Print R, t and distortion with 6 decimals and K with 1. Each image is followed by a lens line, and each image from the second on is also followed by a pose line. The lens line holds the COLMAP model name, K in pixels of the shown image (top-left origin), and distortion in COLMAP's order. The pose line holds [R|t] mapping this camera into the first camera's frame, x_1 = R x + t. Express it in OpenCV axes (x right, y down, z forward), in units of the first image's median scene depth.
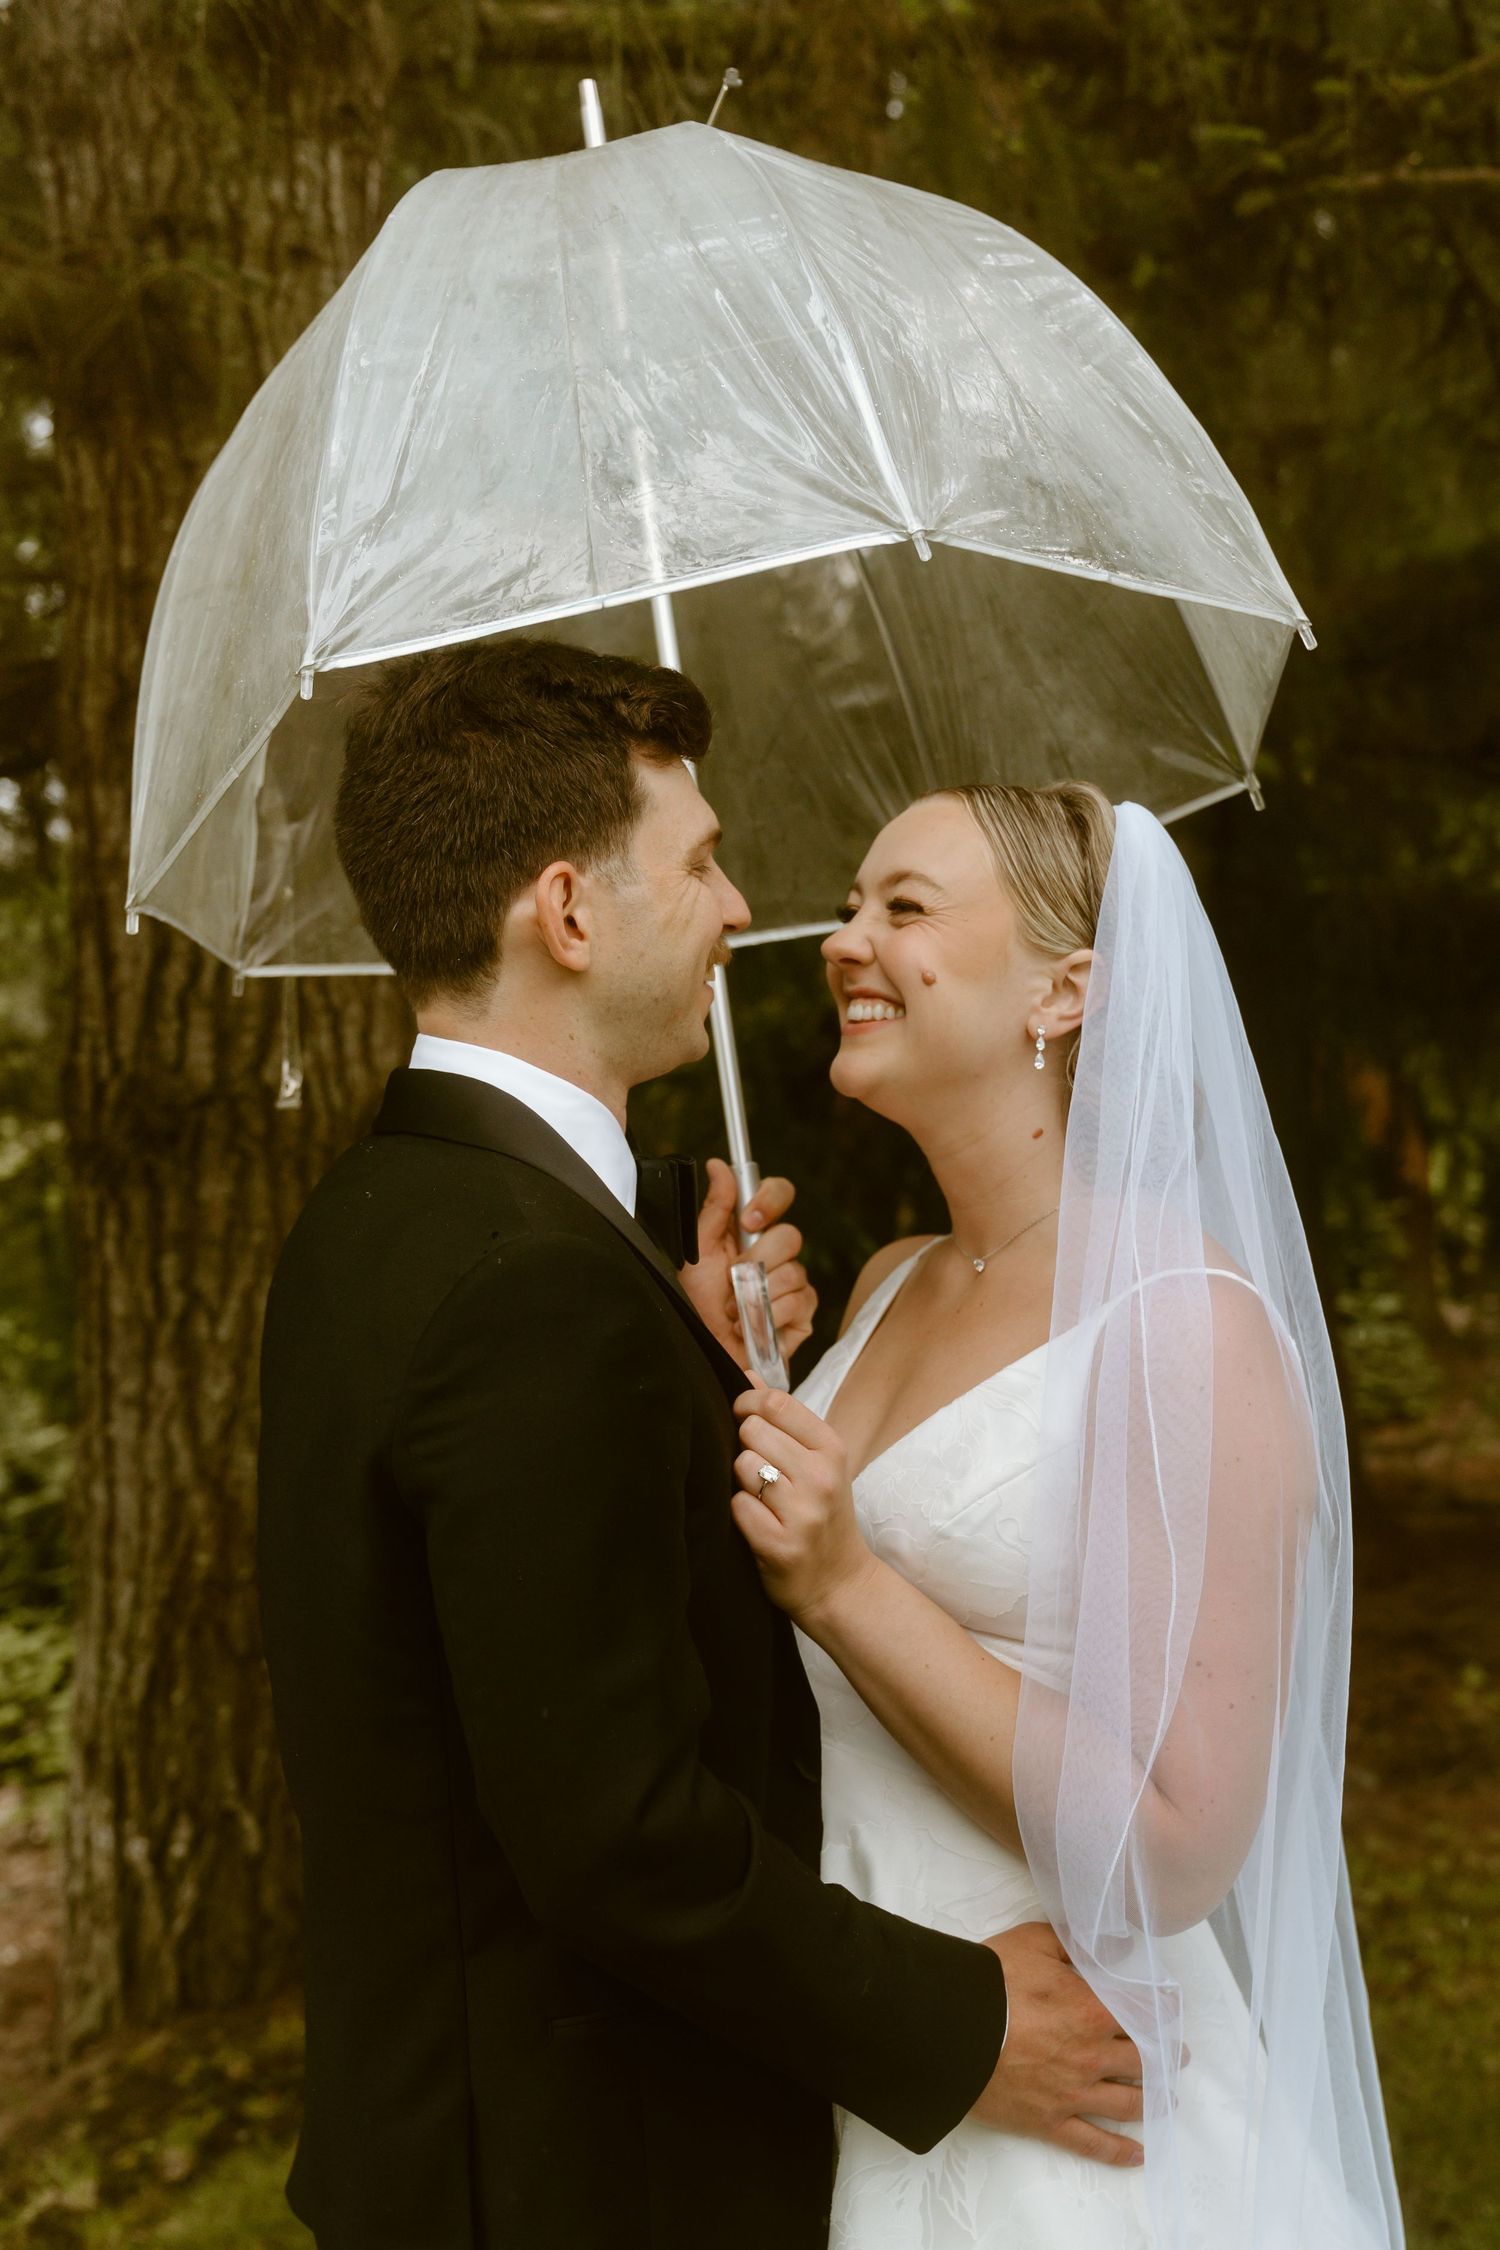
lens RADIAL K [[2486.5, 0, 743.8], [0, 2486.5, 1152.3], [0, 0, 1]] dist [0.016054, -0.015254]
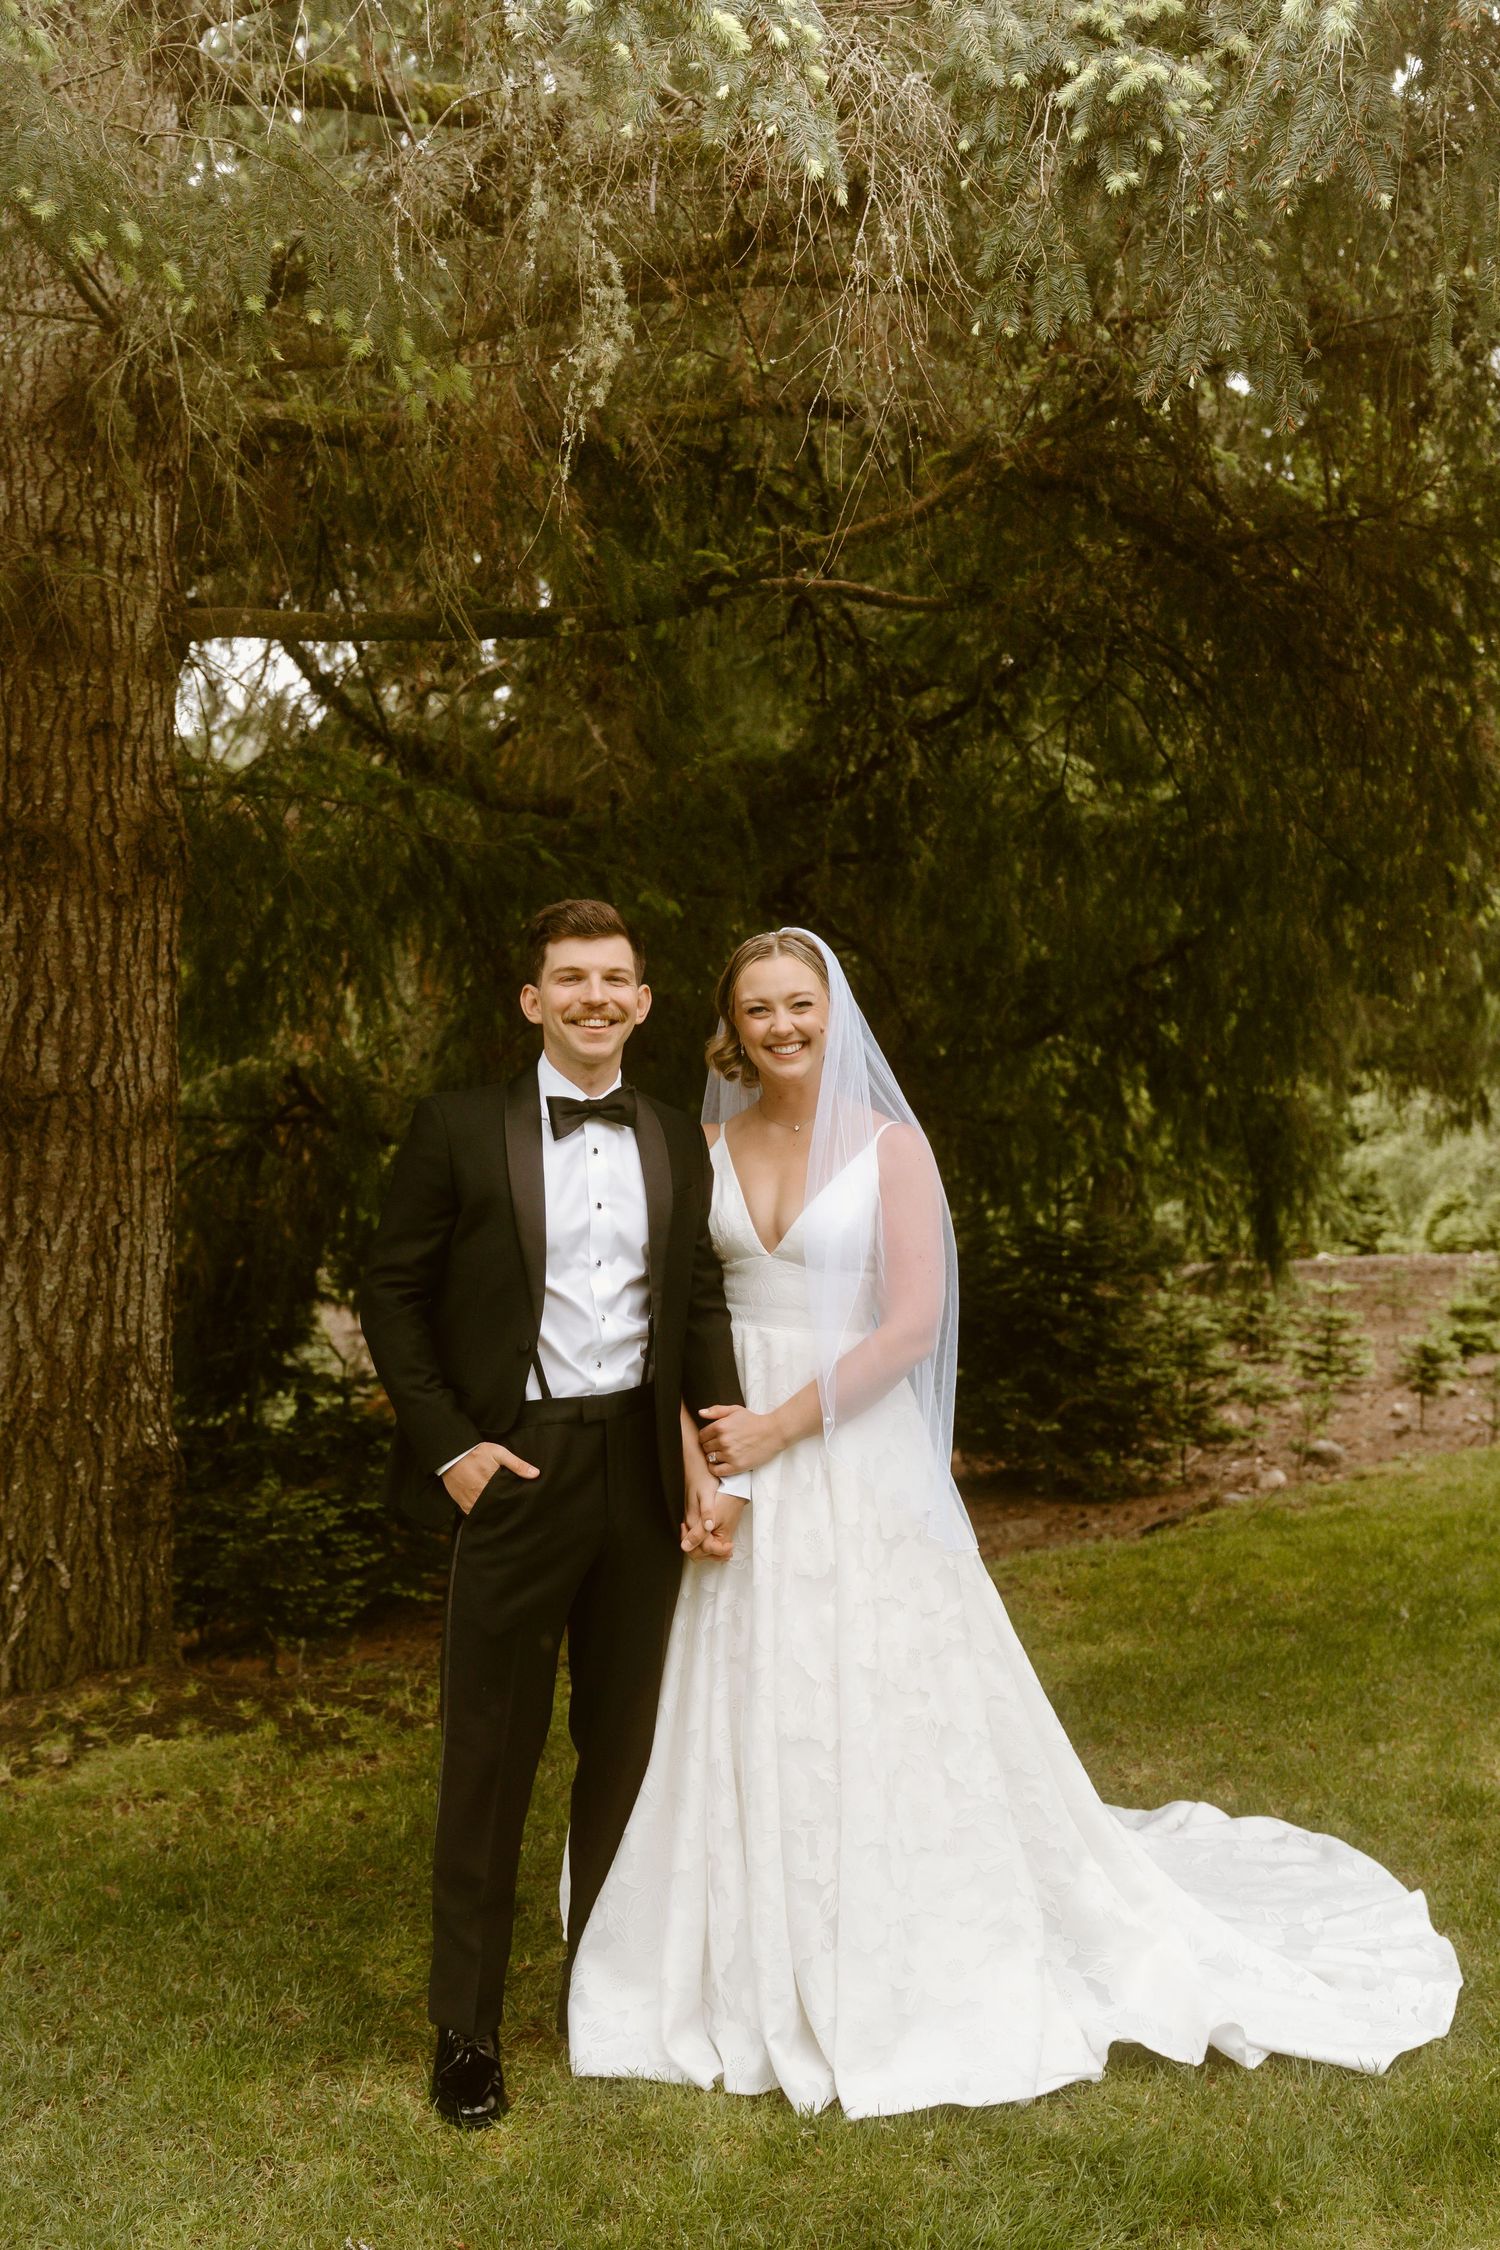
lens RADIAL K [[2299.4, 0, 737.1], [0, 2299.4, 1130.0], [0, 0, 1]] dist [0.017661, -0.022422]
pose [[0.956501, 0.032114, 0.289955, -0.221313], [-0.021012, 0.998925, -0.041322, 0.050063], [-0.290971, 0.033432, 0.956148, -0.481343]]
